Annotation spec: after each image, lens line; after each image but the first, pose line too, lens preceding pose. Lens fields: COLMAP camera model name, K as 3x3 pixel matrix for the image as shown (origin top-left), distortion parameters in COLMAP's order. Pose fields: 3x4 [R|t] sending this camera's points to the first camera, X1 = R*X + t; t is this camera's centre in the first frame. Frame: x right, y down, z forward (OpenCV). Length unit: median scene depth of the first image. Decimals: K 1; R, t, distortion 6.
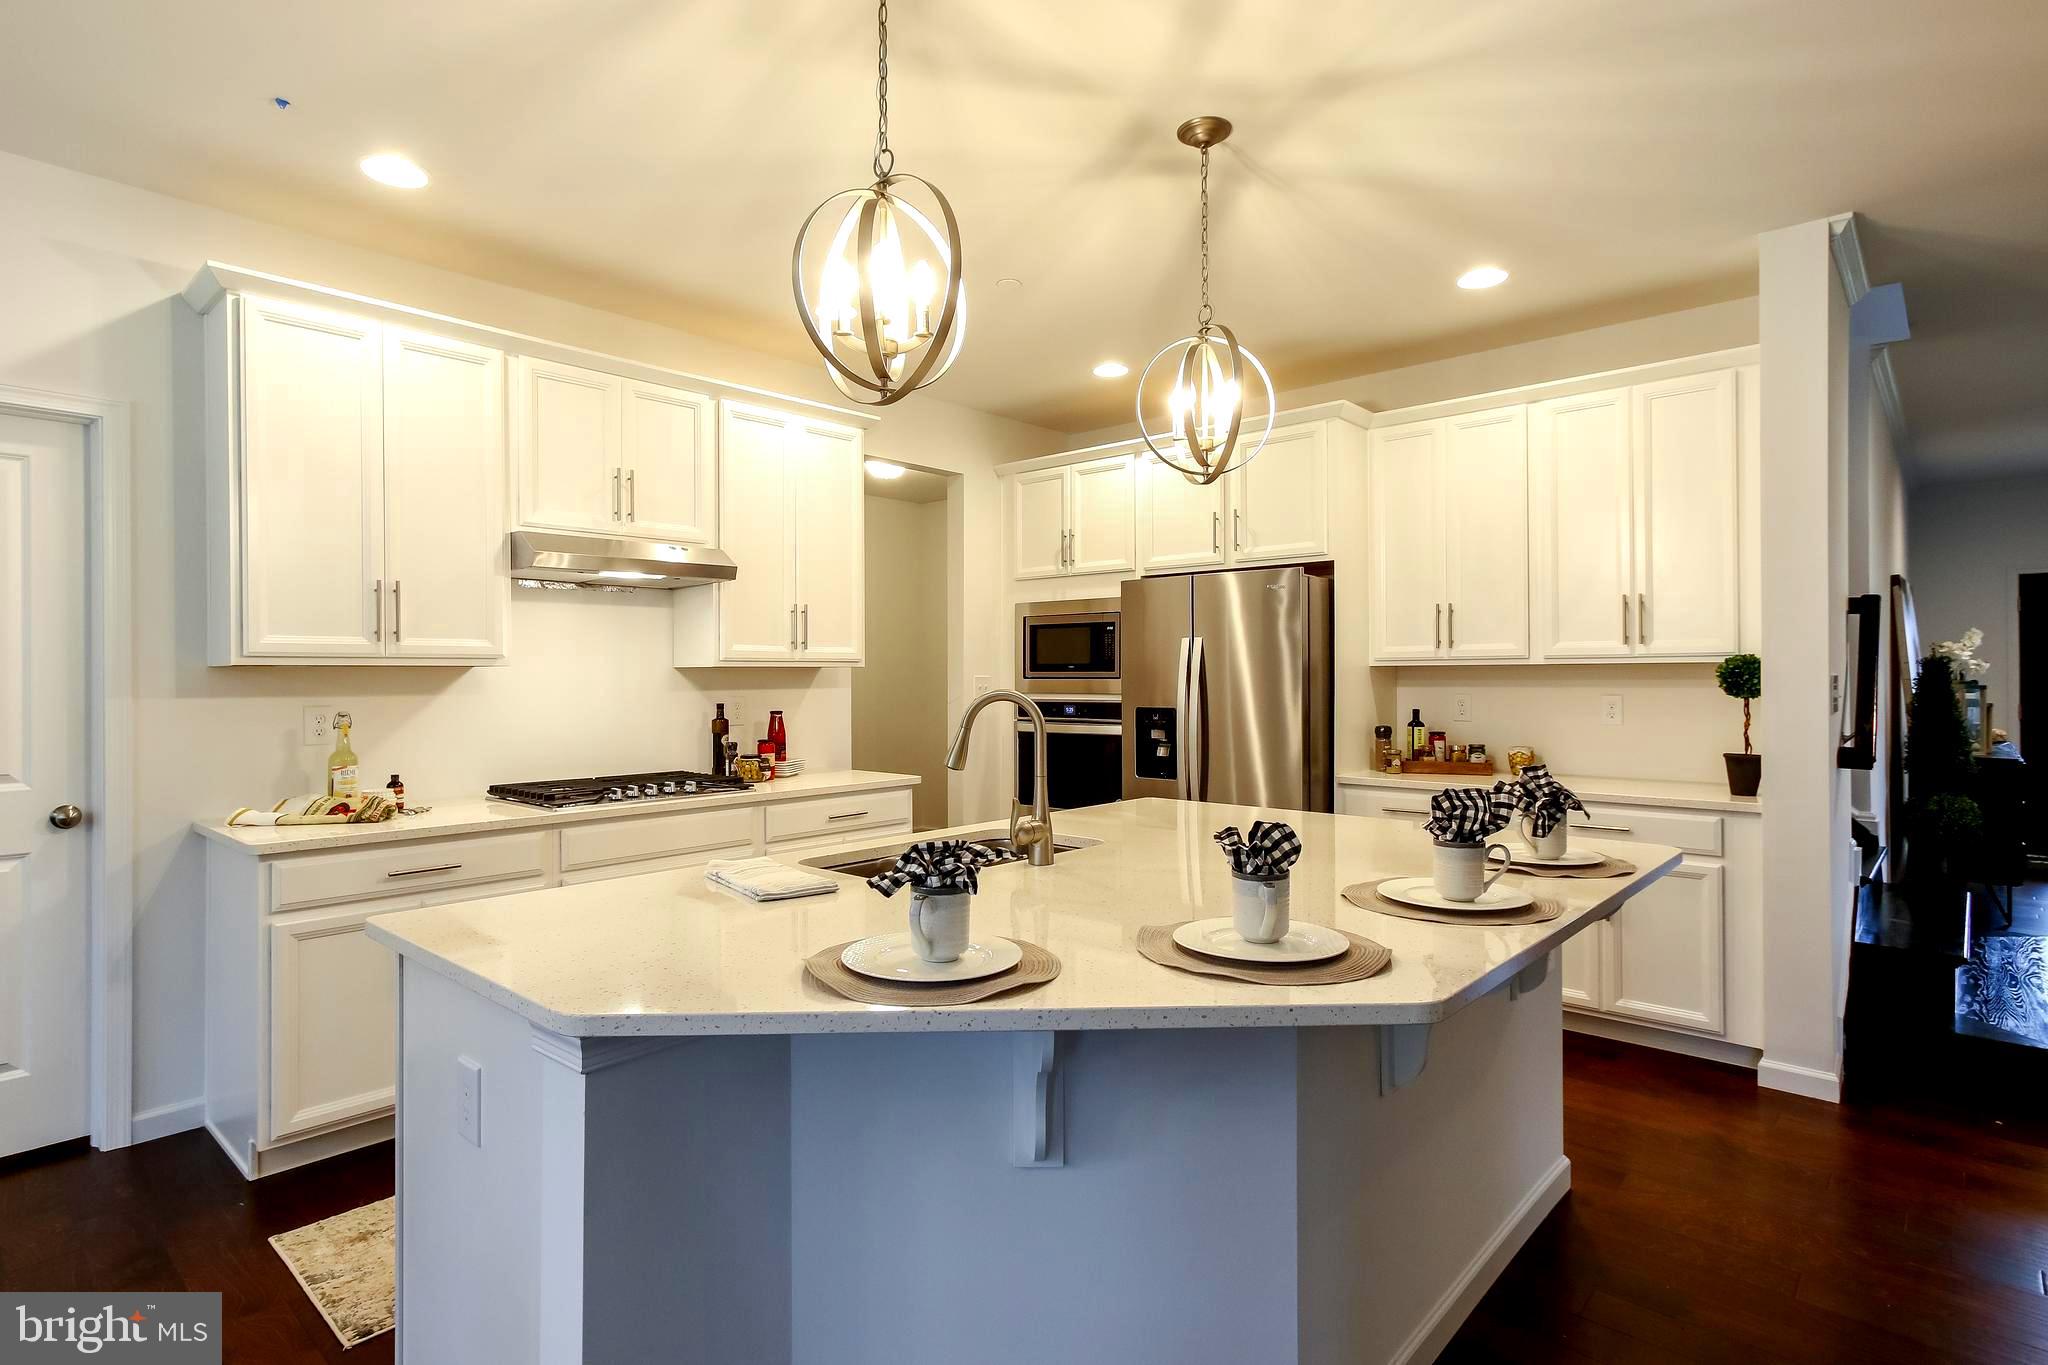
lens RADIAL K [[1090.1, 0, 1025.0], [0, 1090.1, 676.8], [0, 0, 1]] dist [-0.004194, 0.001285]
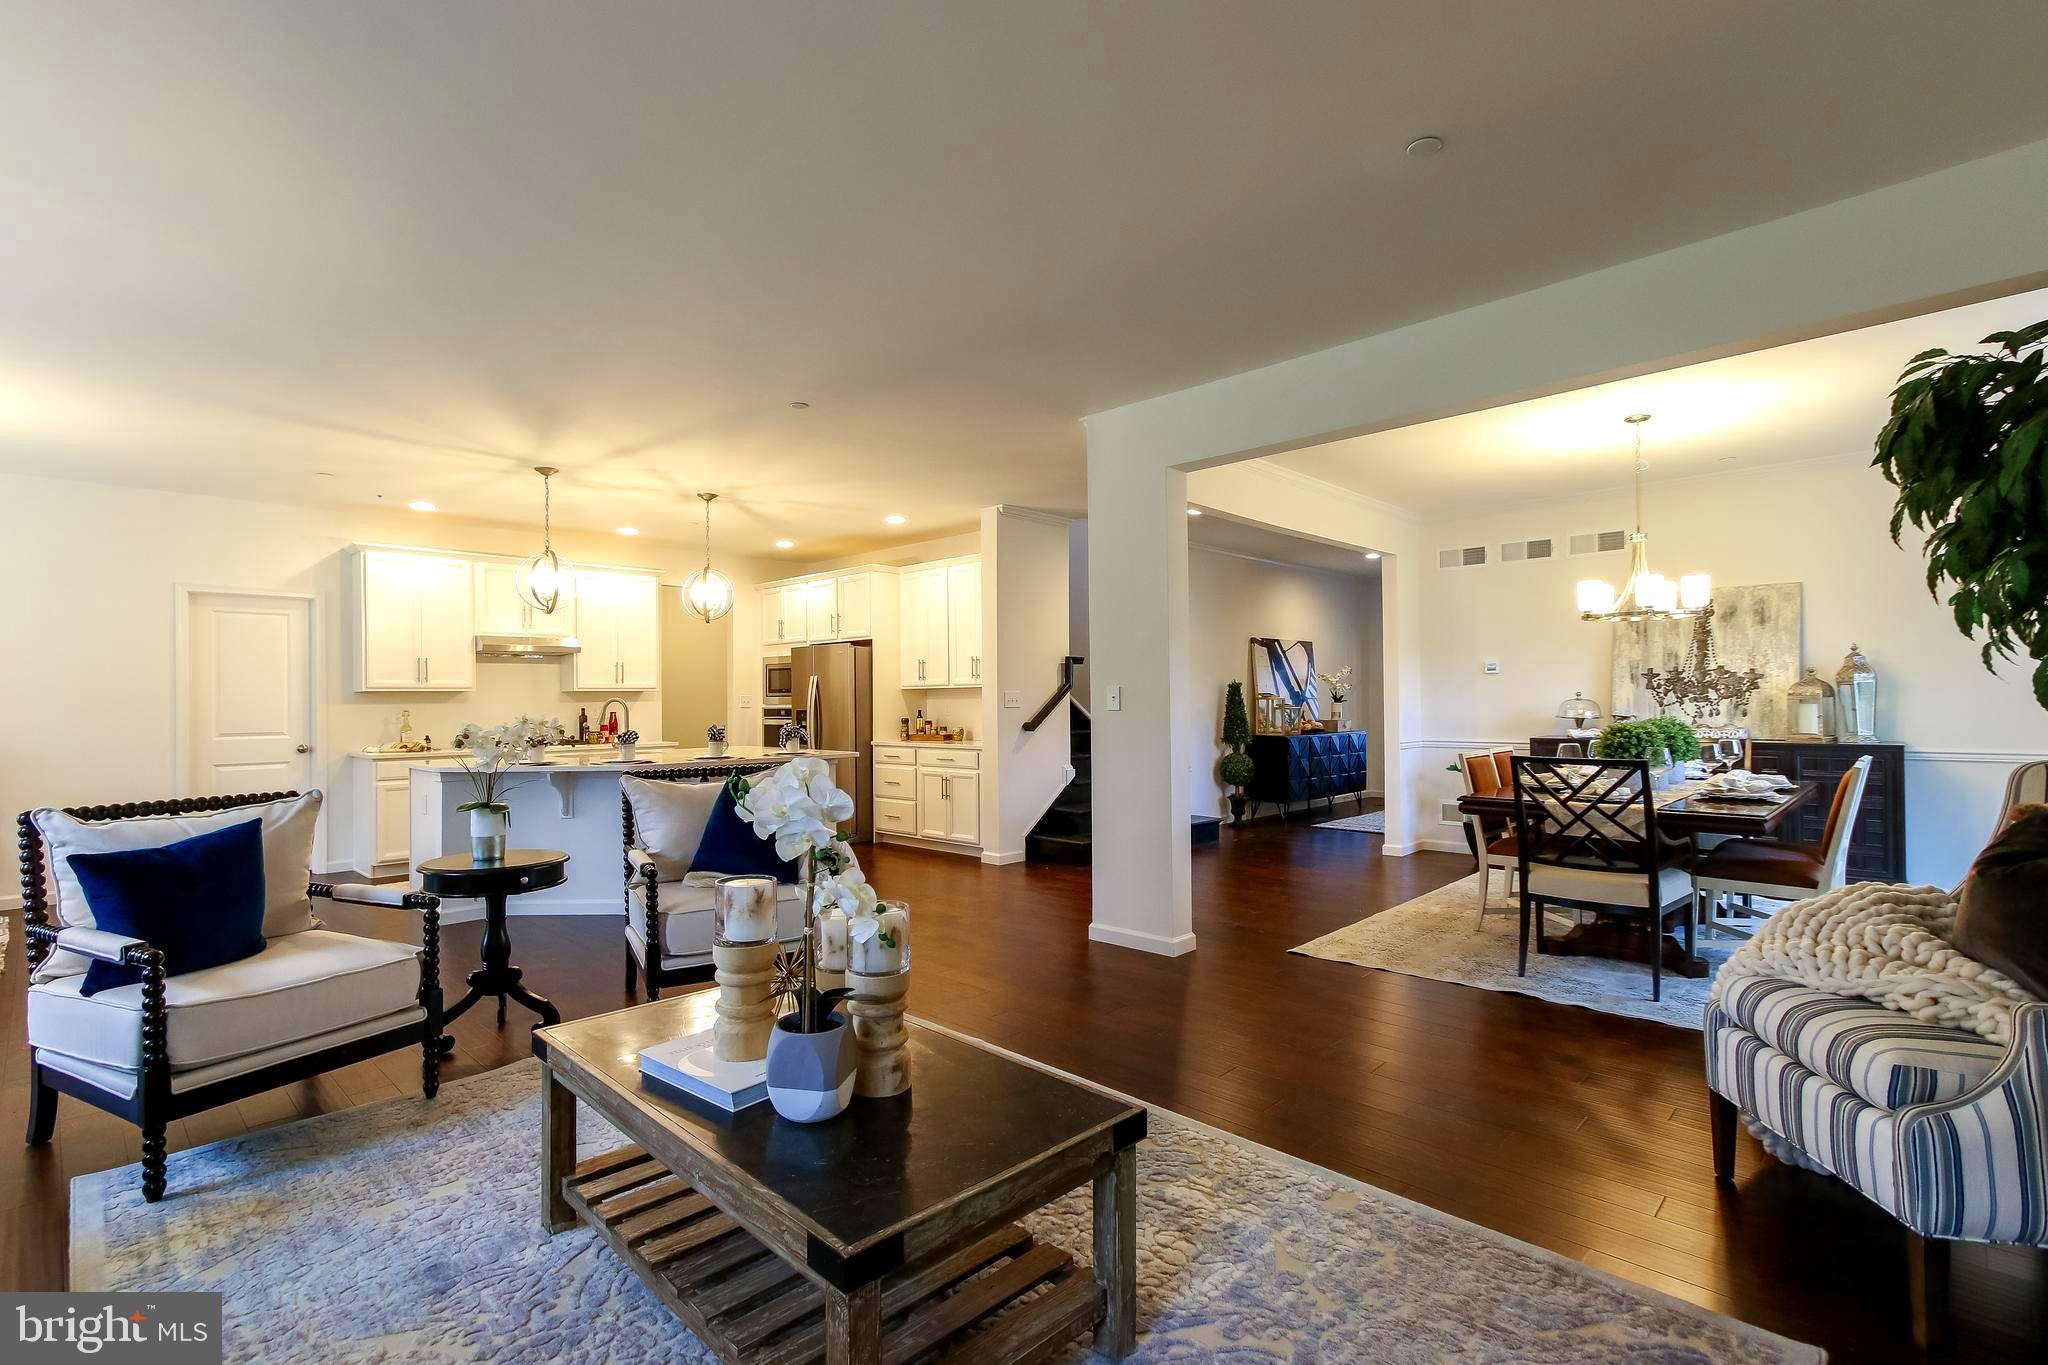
lens RADIAL K [[953.5, 0, 1007.4], [0, 953.5, 691.3], [0, 0, 1]] dist [-0.005439, -0.000665]
pose [[0.999417, -0.005605, -0.033669, 0.637746], [0.005319, 0.999949, -0.008582, 0.012322], [0.033716, 0.008398, 0.999396, -0.876860]]
